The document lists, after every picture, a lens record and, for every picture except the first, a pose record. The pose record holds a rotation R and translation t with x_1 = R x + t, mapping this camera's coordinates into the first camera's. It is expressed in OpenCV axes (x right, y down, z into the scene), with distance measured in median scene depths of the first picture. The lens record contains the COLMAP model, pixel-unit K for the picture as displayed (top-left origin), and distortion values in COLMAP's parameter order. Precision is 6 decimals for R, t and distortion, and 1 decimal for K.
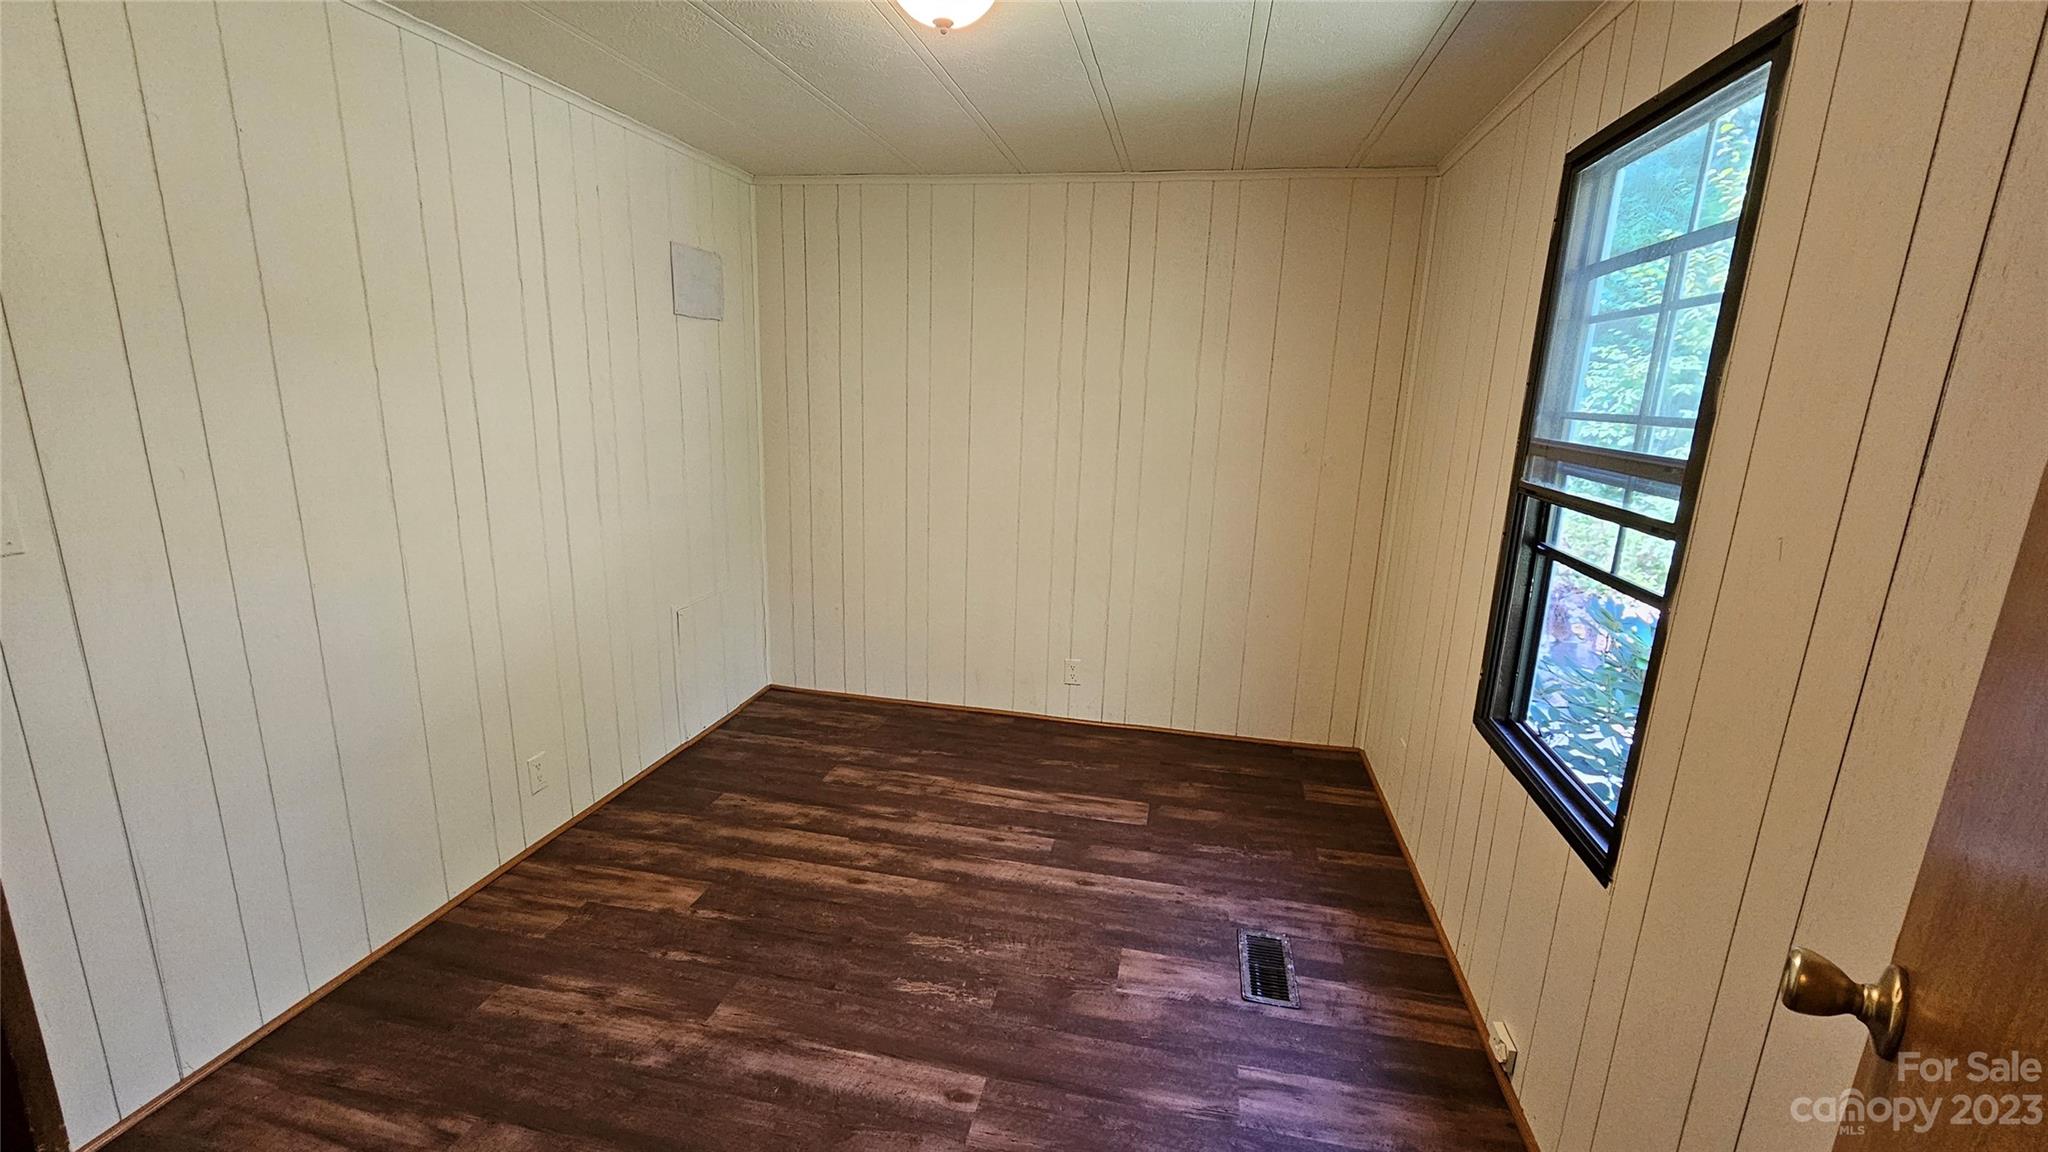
lens RADIAL K [[835.4, 0, 1034.0], [0, 835.4, 581.3], [0, 0, 1]] dist [-0.003275, 0.000203]
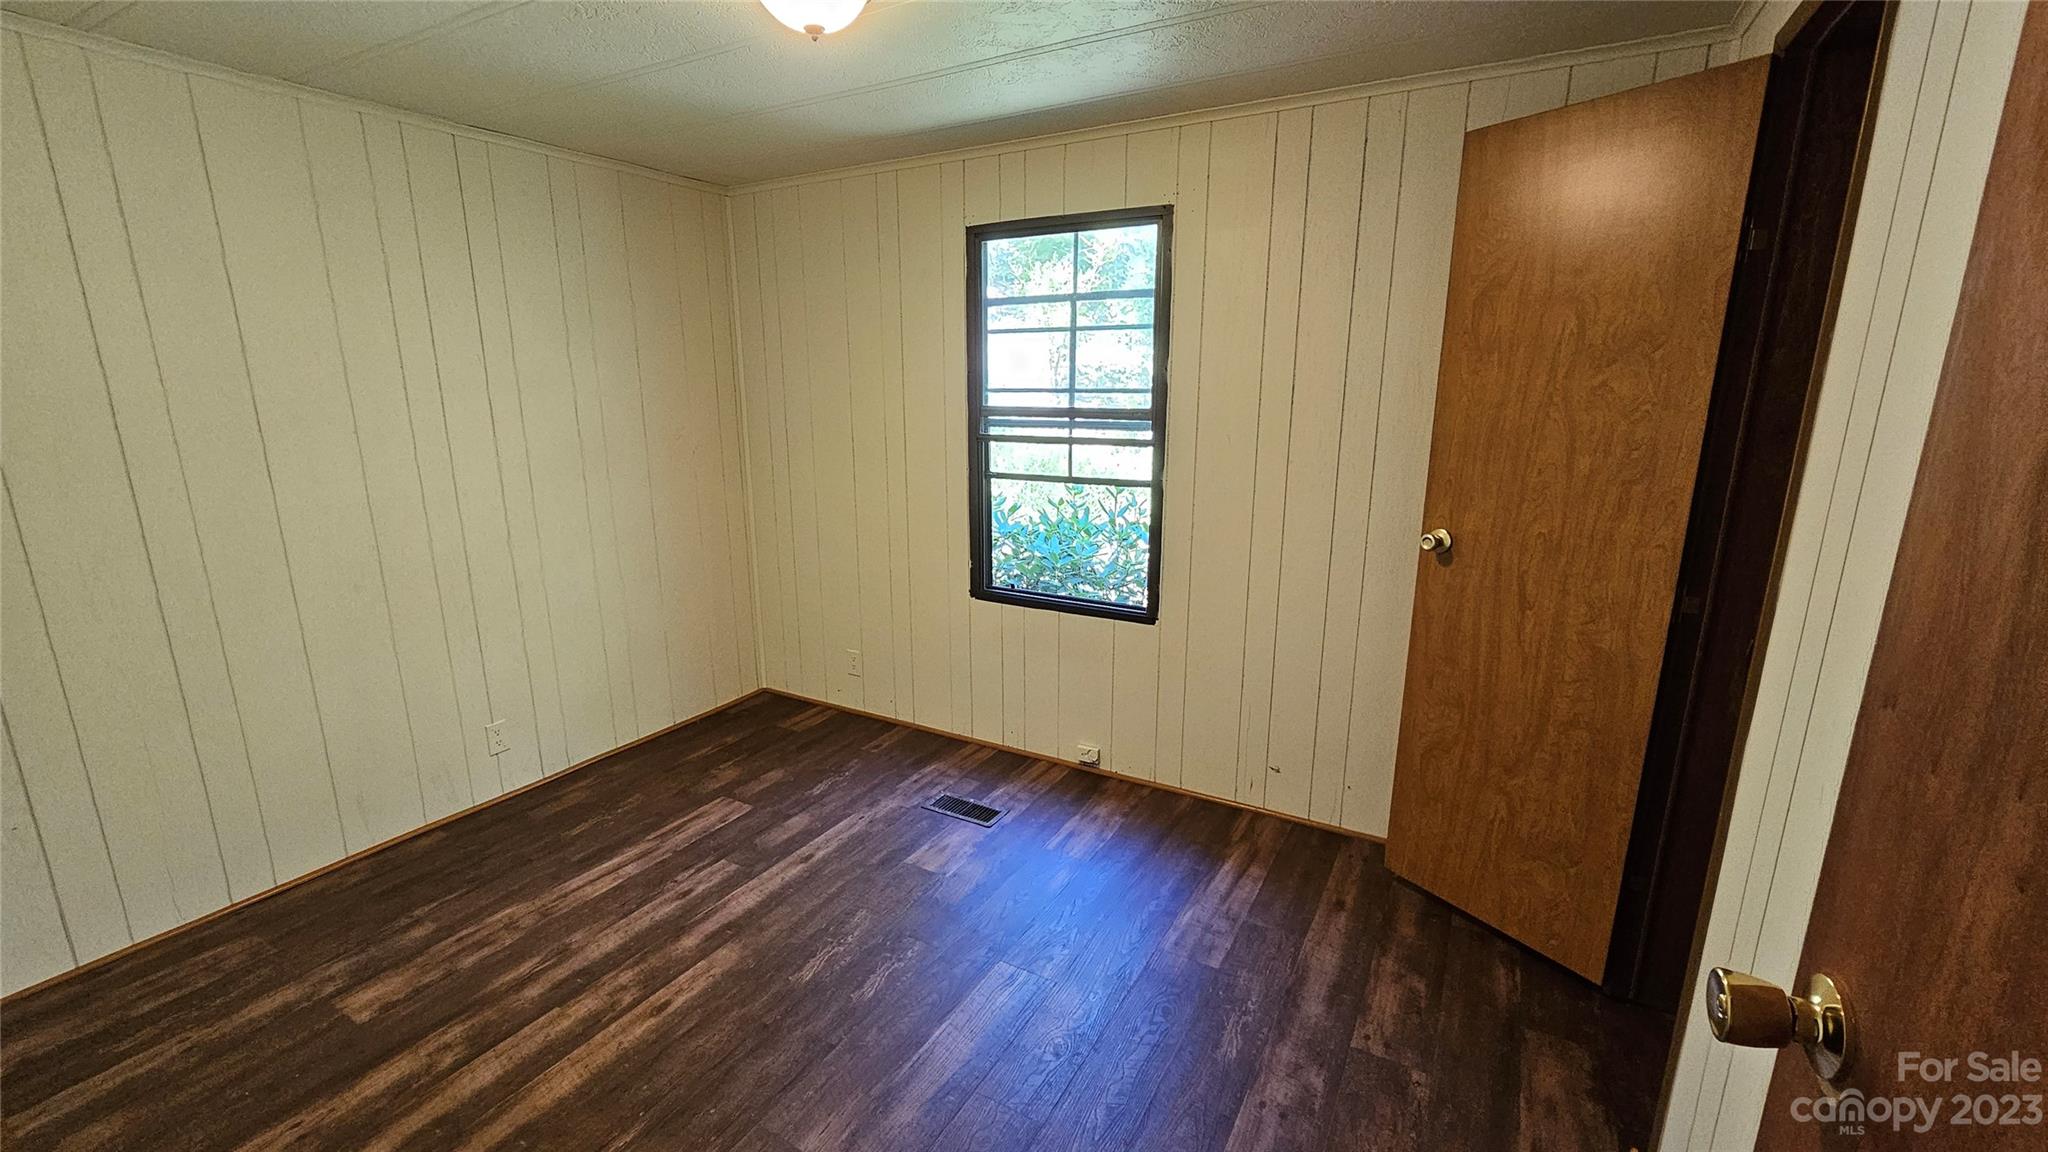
lens RADIAL K [[835.4, 0, 1021.3], [0, 835.4, 576.2], [0, 0, 1]] dist [-0.003275, 0.000203]
pose [[0.324779, -0.249710, 0.912230, -0.670925], [0.227805, 0.956774, 0.180798, -0.097875], [-0.917945, 0.149092, 0.367625, 0.296729]]
